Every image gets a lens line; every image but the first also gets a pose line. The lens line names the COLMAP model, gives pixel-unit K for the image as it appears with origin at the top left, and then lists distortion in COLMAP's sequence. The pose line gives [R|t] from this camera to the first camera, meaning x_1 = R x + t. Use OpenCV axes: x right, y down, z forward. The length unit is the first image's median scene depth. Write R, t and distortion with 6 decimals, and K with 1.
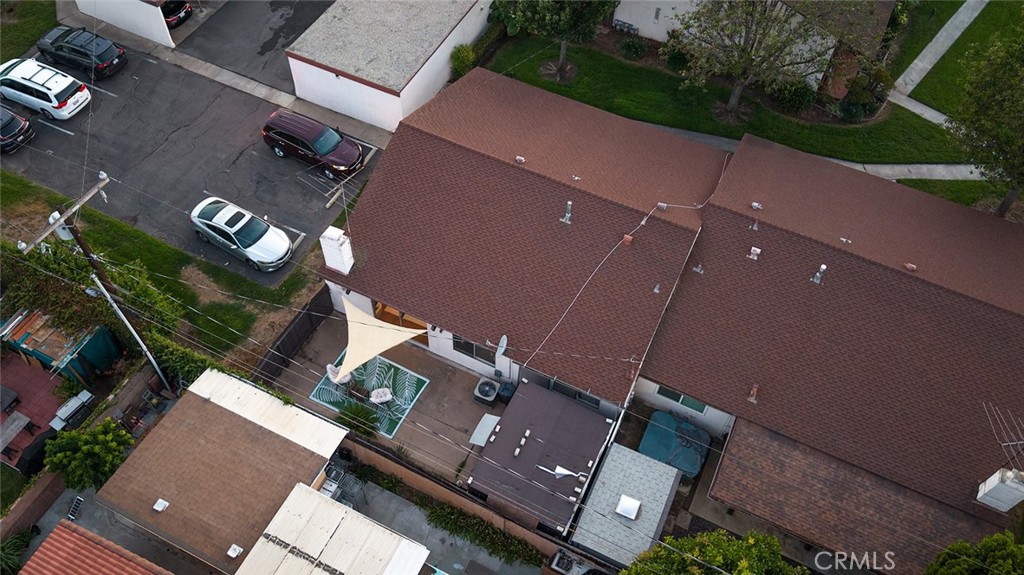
lens RADIAL K [[740.0, 0, 512.0], [0, 740.0, 287.5], [0, 0, 1]] dist [0.011493, -0.000871]
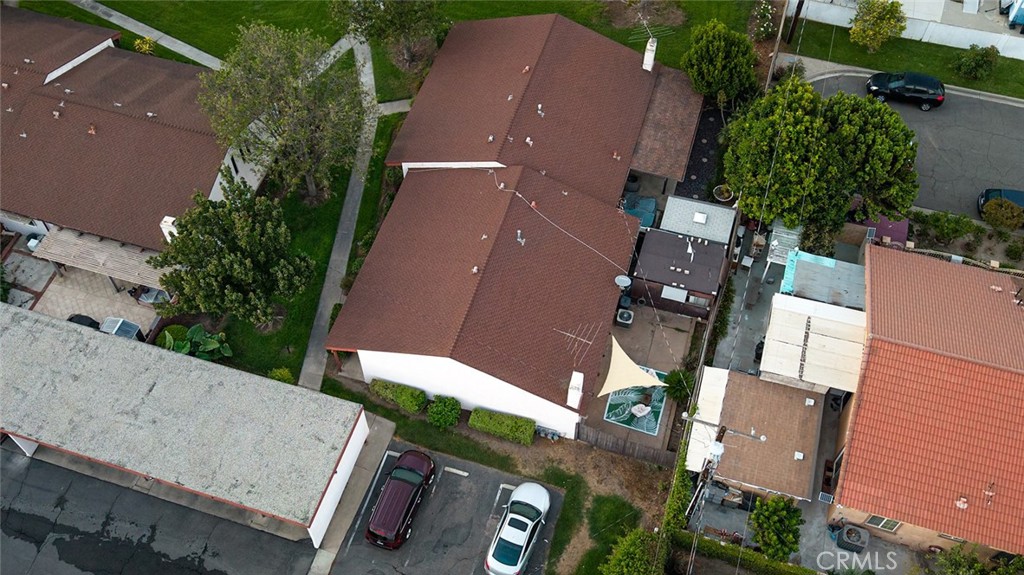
lens RADIAL K [[740.0, 0, 512.0], [0, 740.0, 287.5], [0, 0, 1]] dist [0.011493, -0.000871]
pose [[-0.108188, -0.864717, 0.490468, -0.692302], [0.855389, 0.170424, 0.489148, -0.790947], [-0.506562, 0.472461, 0.721232, 0.061074]]
